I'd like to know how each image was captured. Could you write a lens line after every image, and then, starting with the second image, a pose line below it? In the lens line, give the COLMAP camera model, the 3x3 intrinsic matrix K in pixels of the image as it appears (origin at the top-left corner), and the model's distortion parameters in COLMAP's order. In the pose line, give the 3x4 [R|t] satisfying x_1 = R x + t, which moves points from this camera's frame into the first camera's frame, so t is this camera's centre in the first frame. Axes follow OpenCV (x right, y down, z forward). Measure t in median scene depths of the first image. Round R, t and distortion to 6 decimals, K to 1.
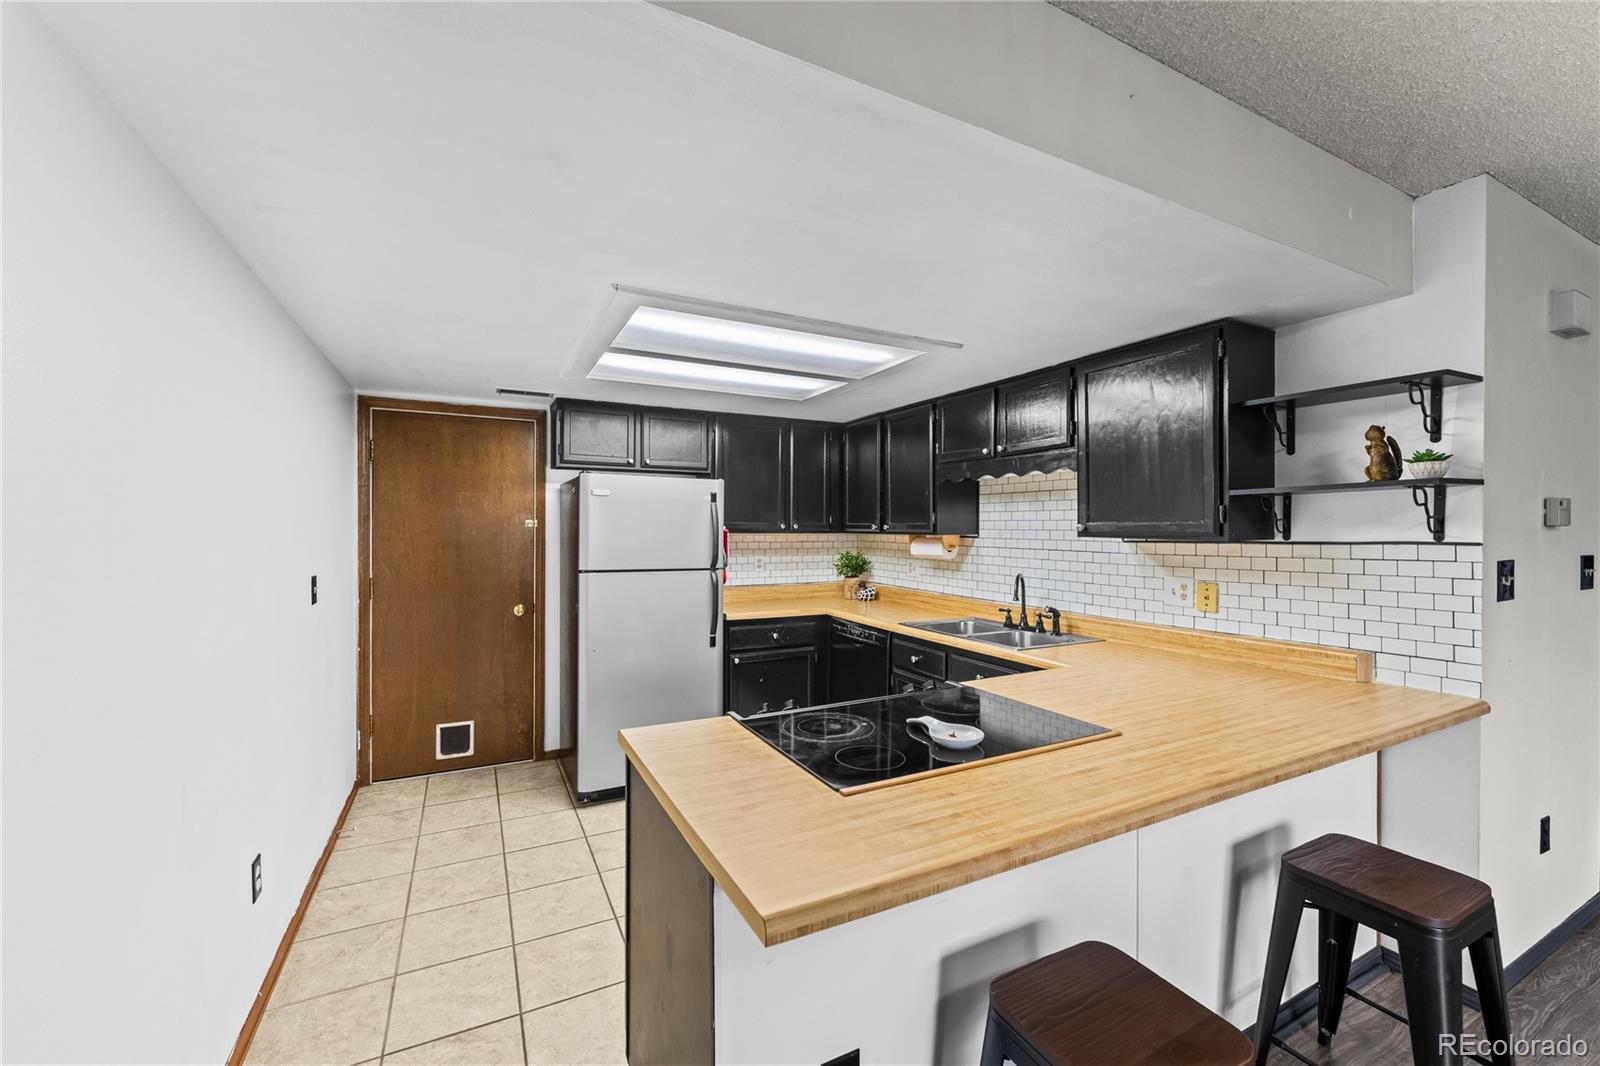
lens RADIAL K [[637.8, 0, 794.7], [0, 637.8, 531.7], [0, 0, 1]] dist [0.009064, 0.000002]
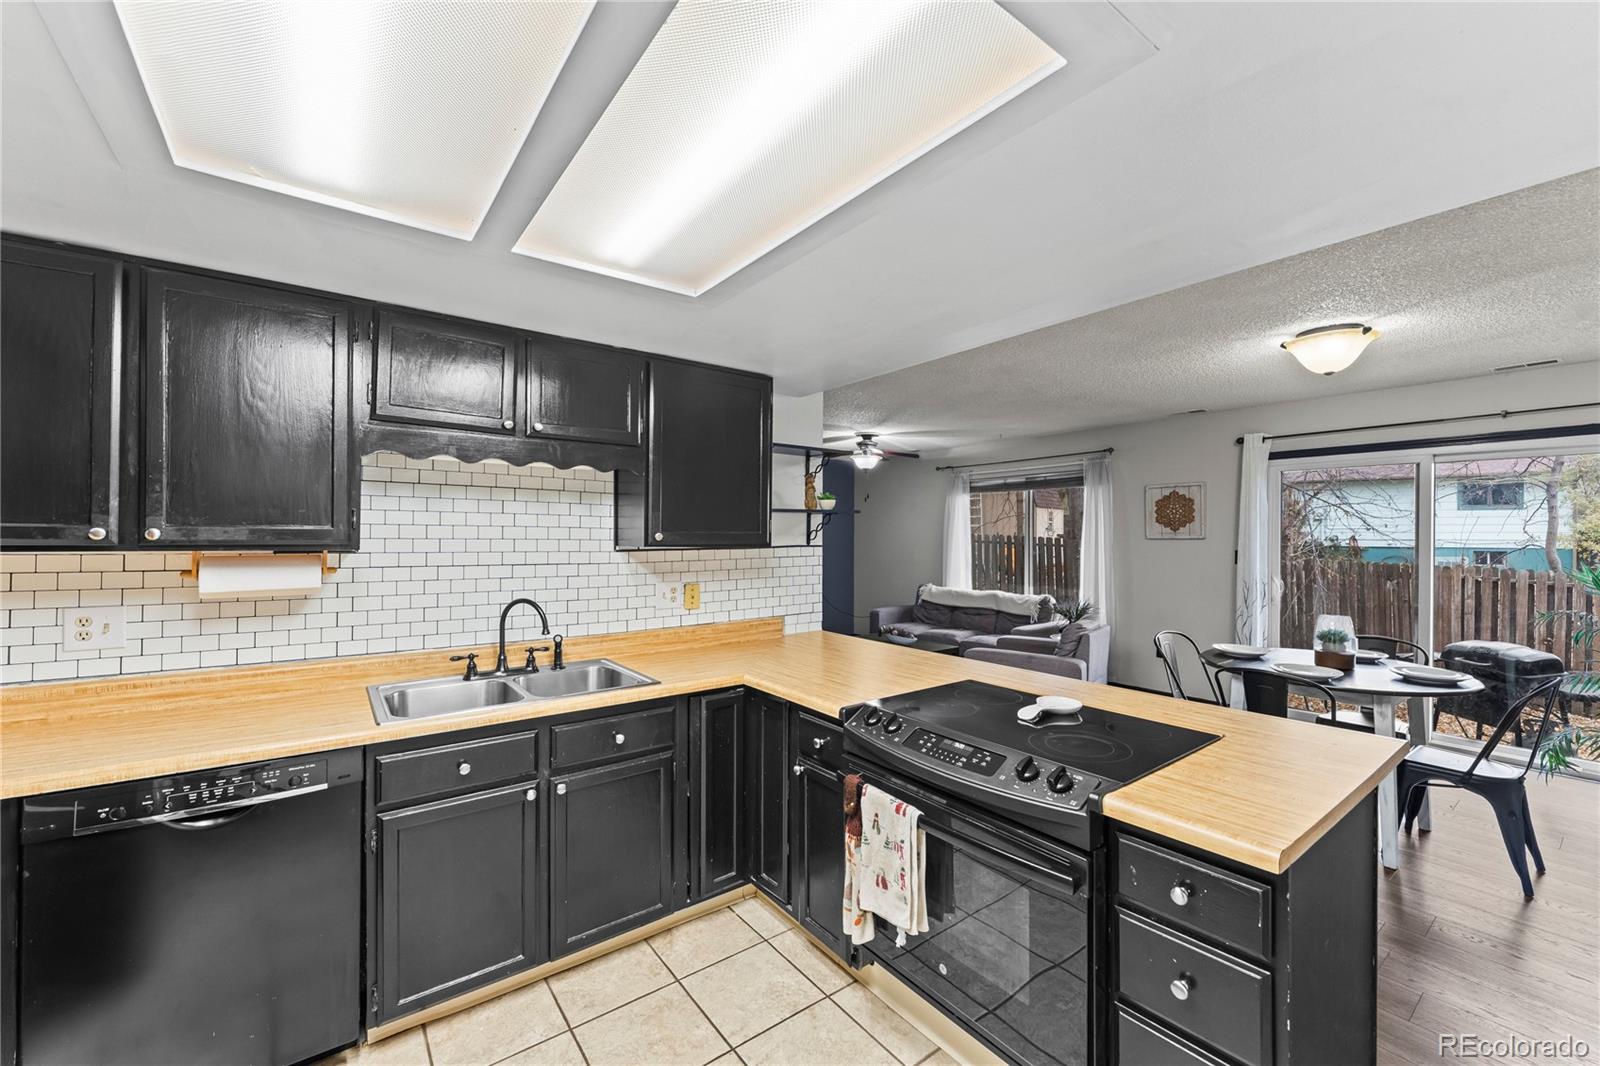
lens RADIAL K [[637.8, 0, 794.6], [0, 637.8, 532.4], [0, 0, 1]] dist [0.009064, 0.000002]
pose [[-0.167201, 0.004233, 0.985914, -0.467874], [0.001714, 0.999991, -0.004003, -0.007881], [-0.985921, 0.001020, -0.167207, 0.891448]]
